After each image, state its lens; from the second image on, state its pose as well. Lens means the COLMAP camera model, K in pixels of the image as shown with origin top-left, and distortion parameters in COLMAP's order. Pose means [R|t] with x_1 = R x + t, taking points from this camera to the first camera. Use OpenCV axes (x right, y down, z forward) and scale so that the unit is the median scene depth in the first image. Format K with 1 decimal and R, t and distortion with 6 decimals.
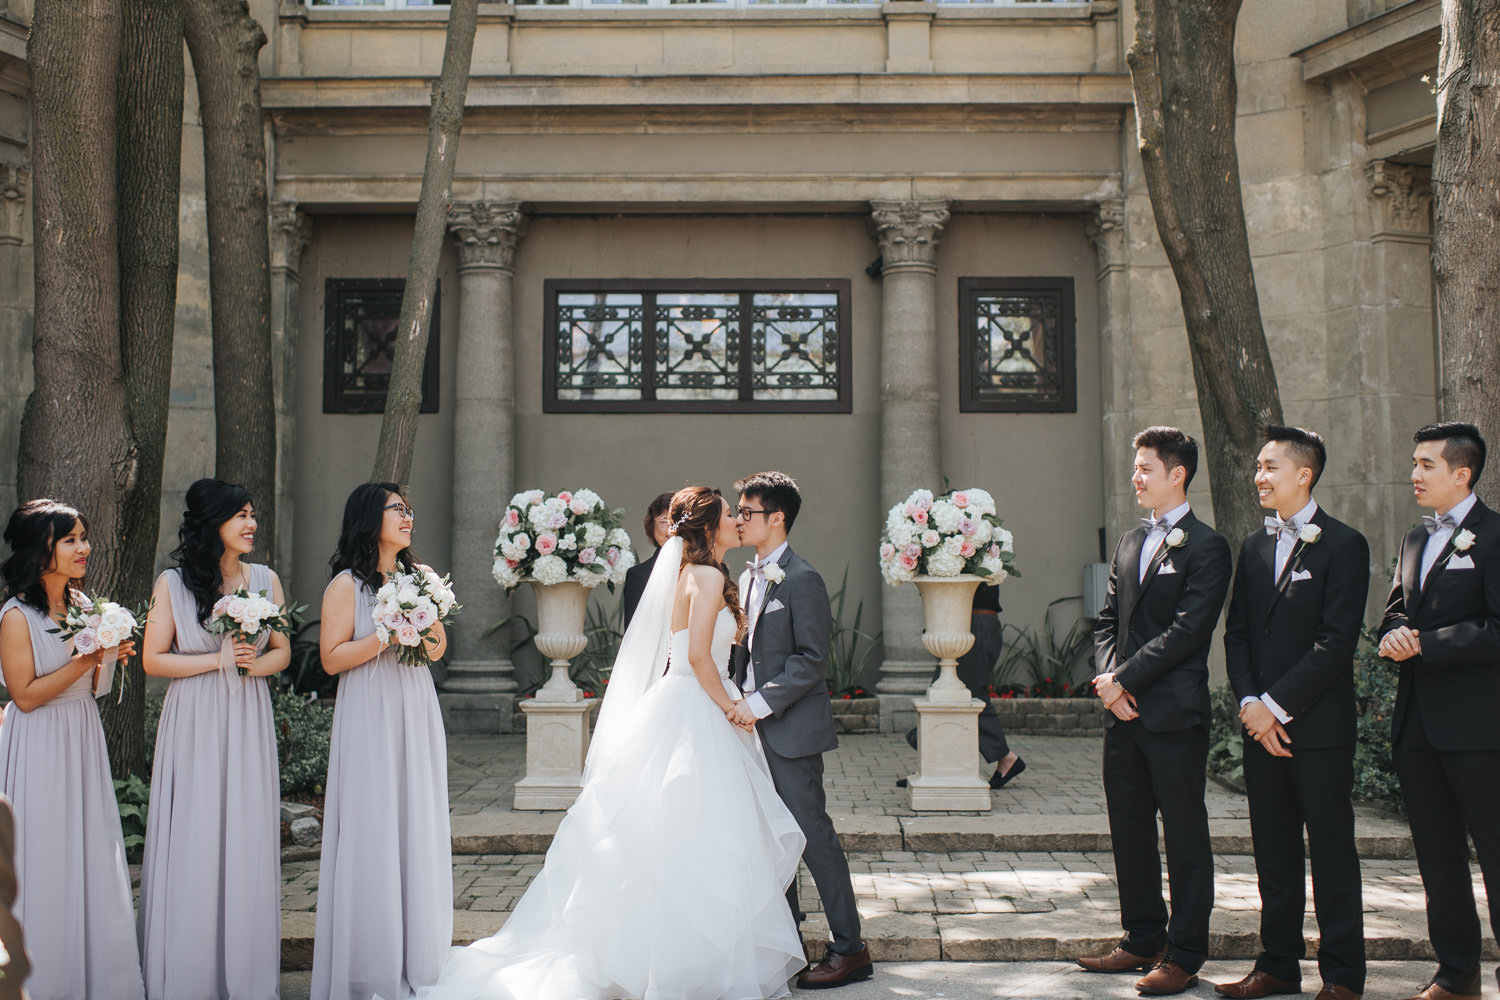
lens RADIAL K [[1692.5, 0, 713.5], [0, 1692.5, 456.2], [0, 0, 1]] dist [-0.002302, 0.004250]
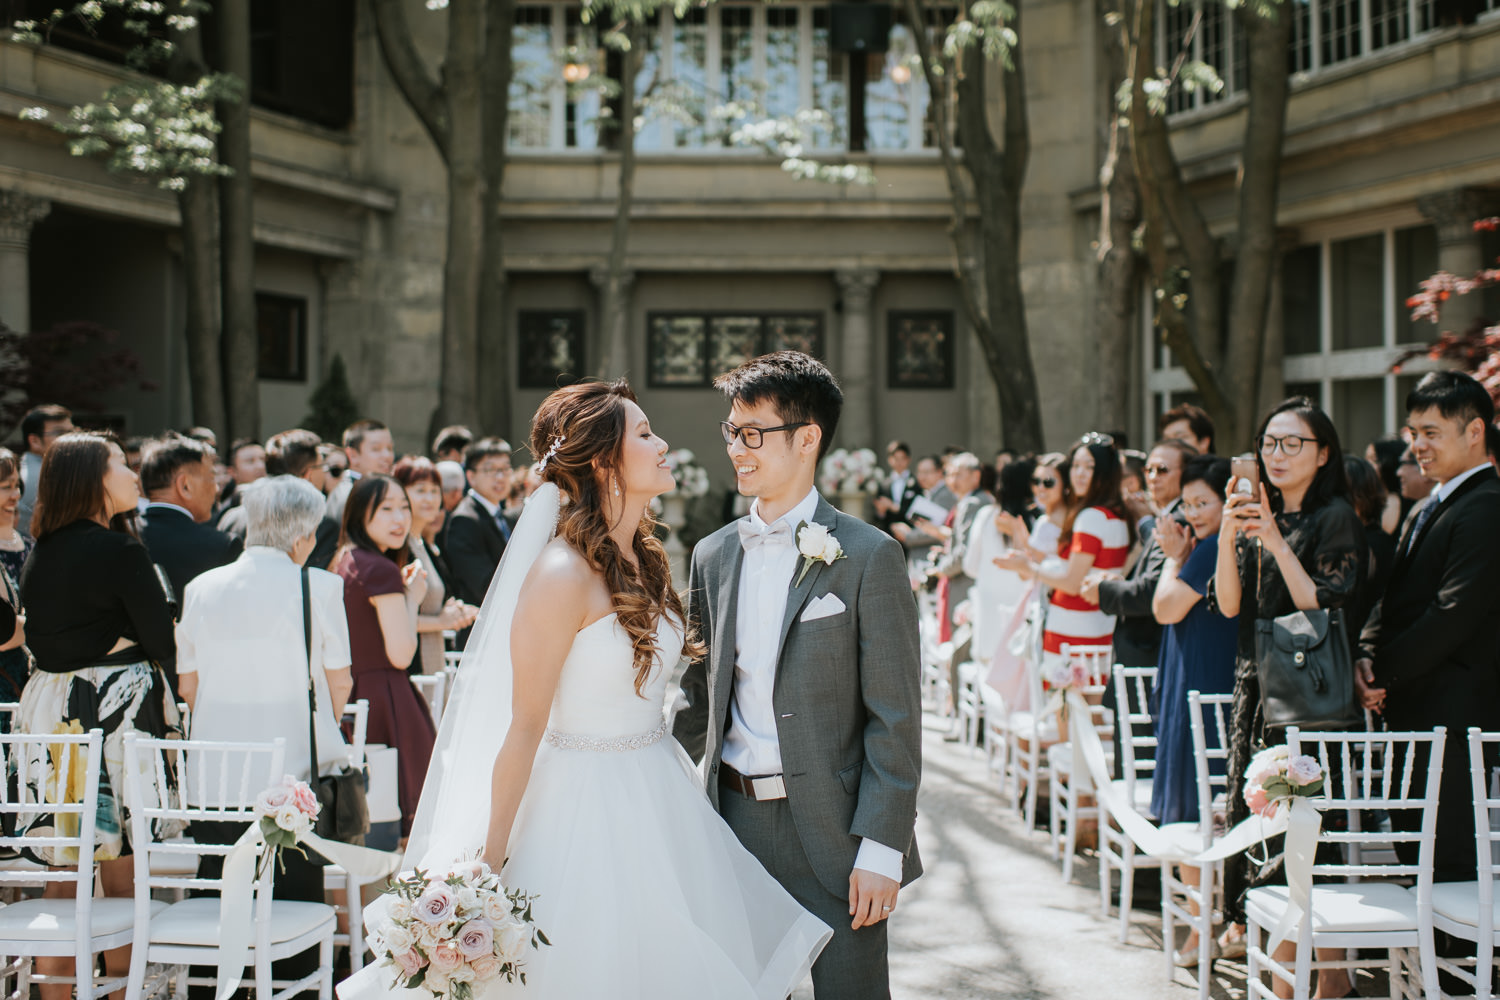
lens RADIAL K [[1581.6, 0, 750.0], [0, 1581.6, 500.0], [0, 0, 1]] dist [-0.015238, 0.029845]
pose [[0.999990, -0.002171, -0.003920, 0.011218], [0.002551, 0.995005, 0.099792, -0.076589], [0.003684, -0.099801, 0.995001, -0.639965]]
